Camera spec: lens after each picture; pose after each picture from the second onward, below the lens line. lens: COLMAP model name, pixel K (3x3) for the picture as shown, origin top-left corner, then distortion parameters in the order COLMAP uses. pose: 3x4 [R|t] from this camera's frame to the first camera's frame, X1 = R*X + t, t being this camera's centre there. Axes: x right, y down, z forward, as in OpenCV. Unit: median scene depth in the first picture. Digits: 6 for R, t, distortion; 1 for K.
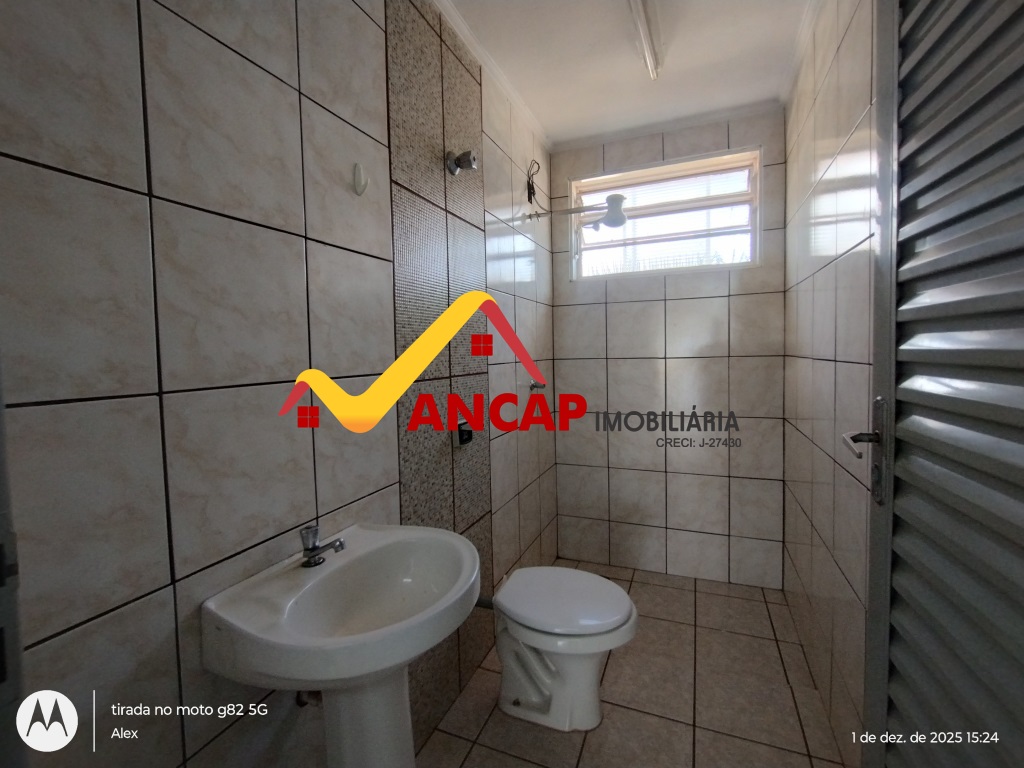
lens RADIAL K [[467.9, 0, 514.7], [0, 467.9, 381.6], [0, 0, 1]] dist [-0.001528, 0.000042]
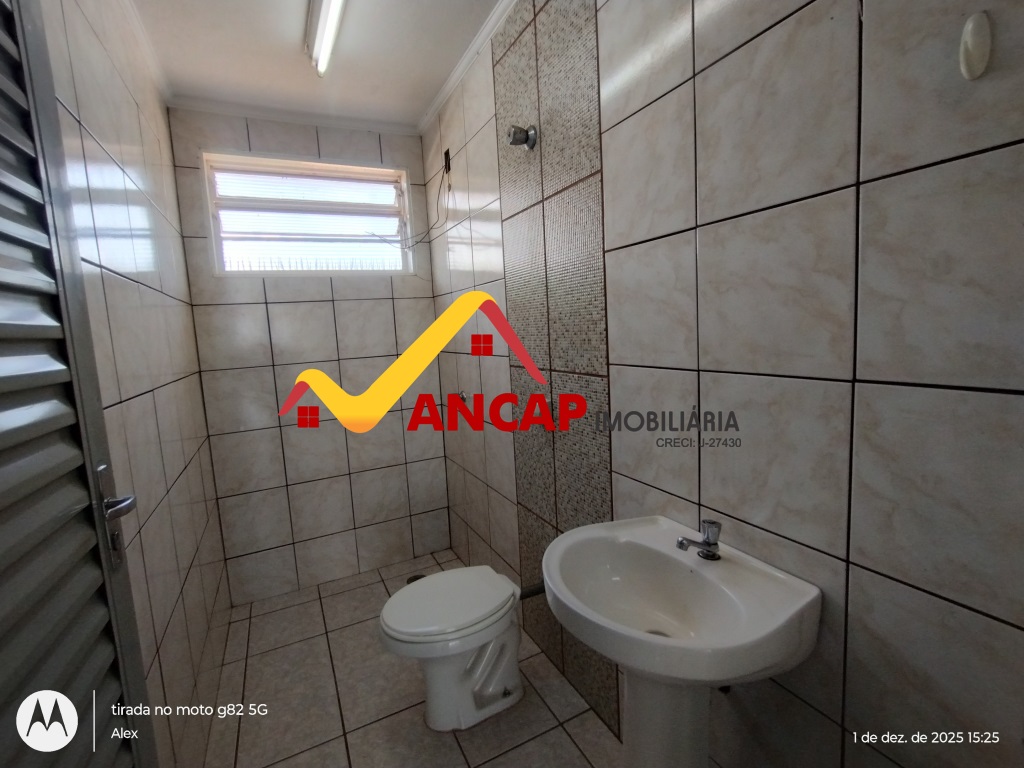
lens RADIAL K [[467.9, 0, 513.9], [0, 467.9, 387.6], [0, 0, 1]] dist [-0.001528, 0.000042]
pose [[0.678429, -0.097403, 0.728180, -0.145517], [0.095604, 0.994449, 0.043947, -0.004417], [-0.728419, 0.039802, 0.683975, 0.066214]]
